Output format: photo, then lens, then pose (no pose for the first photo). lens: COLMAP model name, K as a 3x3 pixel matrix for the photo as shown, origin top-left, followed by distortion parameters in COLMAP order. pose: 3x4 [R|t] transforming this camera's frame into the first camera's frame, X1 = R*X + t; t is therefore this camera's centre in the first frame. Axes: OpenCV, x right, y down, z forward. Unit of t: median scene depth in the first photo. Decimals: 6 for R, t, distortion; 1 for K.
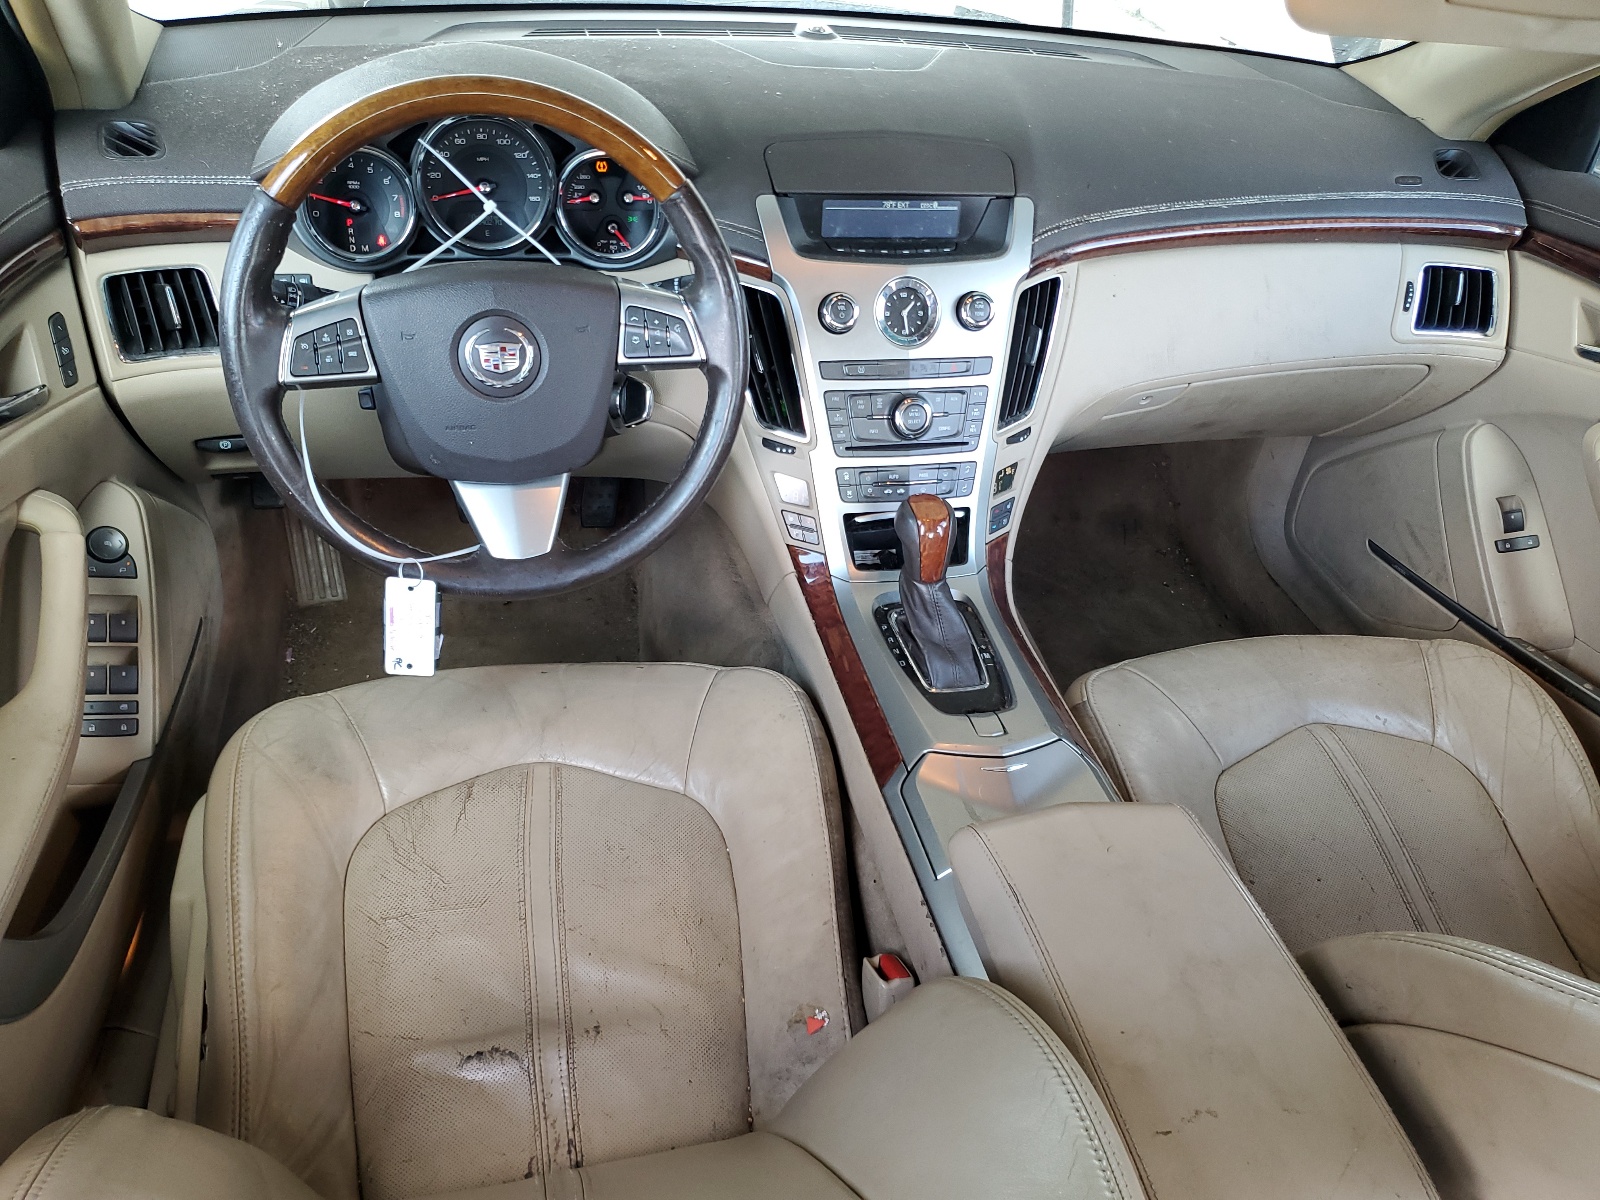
lens RADIAL K [[1209.1, 0, 796.5], [0, 1209.1, 603.4], [0, 0, 1]] dist [0.002337, 0.000154]
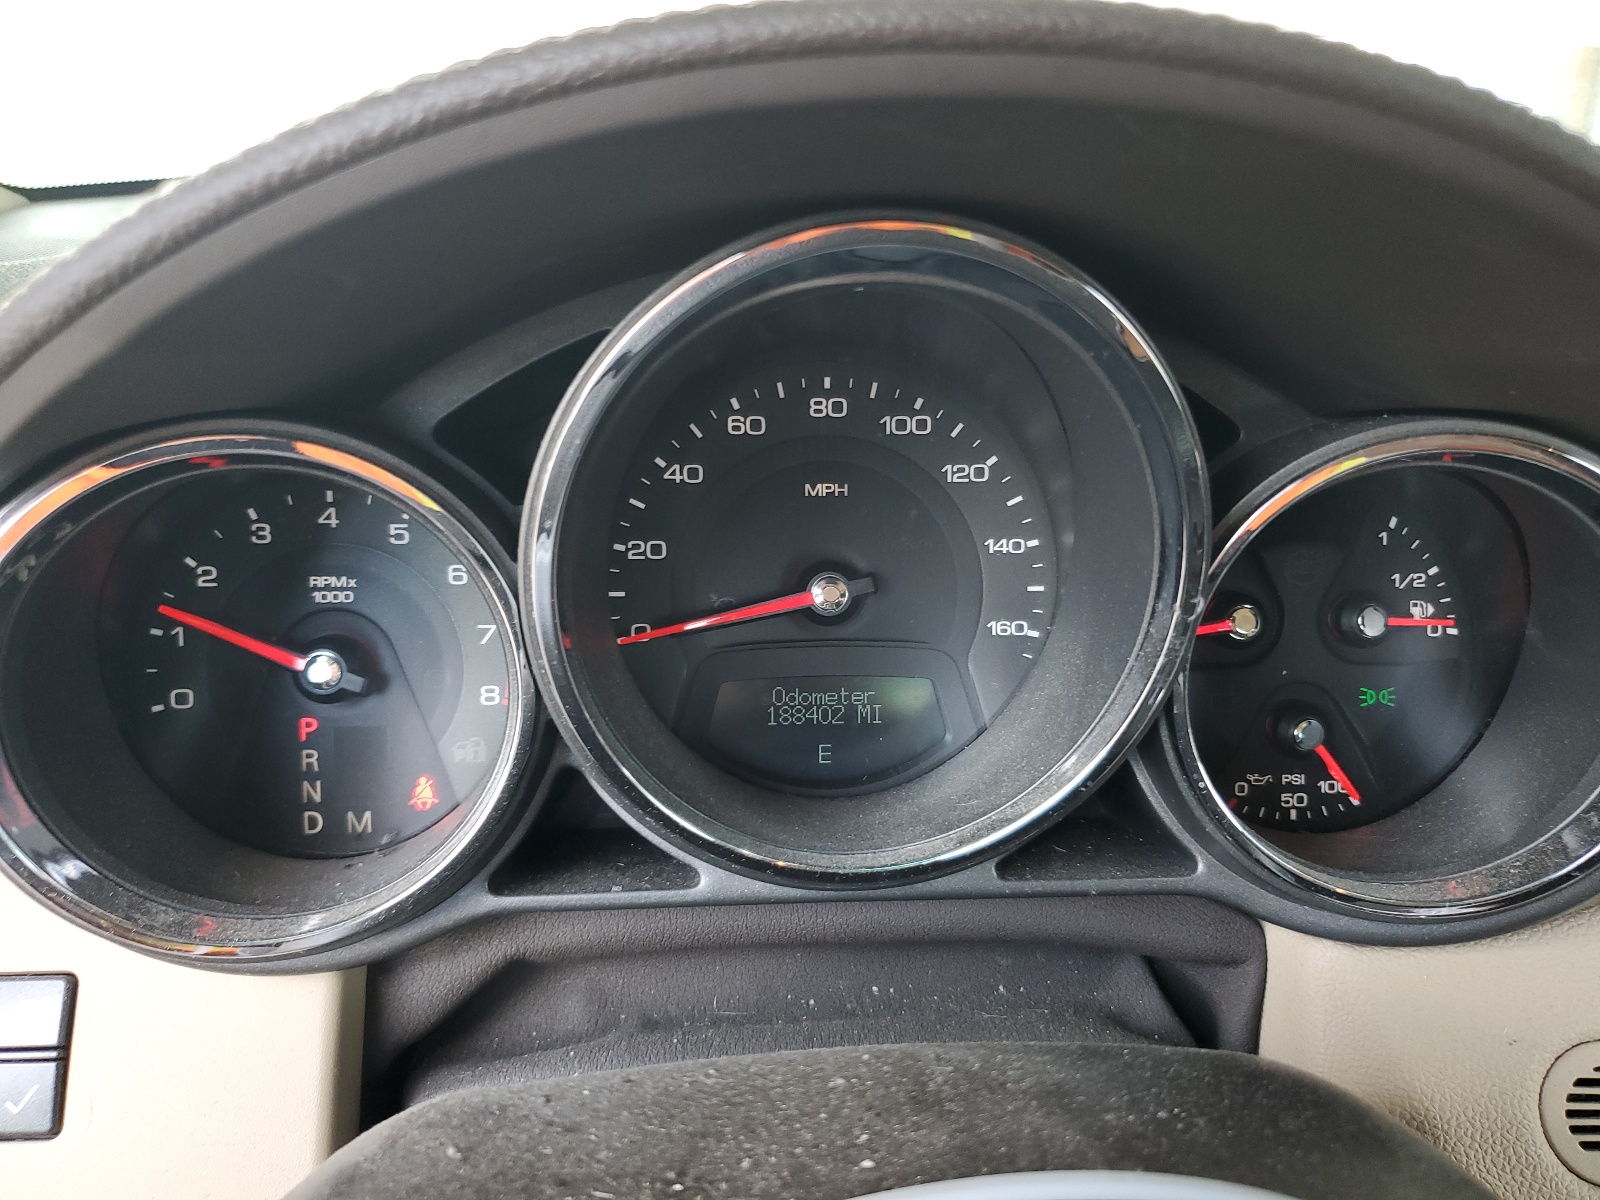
lens RADIAL K [[1209.1, 0, 800.3], [0, 1209.1, 598.5], [0, 0, 1]] dist [0.002337, 0.000154]
pose [[0.976726, -0.011304, -0.214195, -0.209357], [-0.055164, 0.951781, -0.301778, -0.265871], [0.207278, 0.306570, 0.929005, 0.764388]]
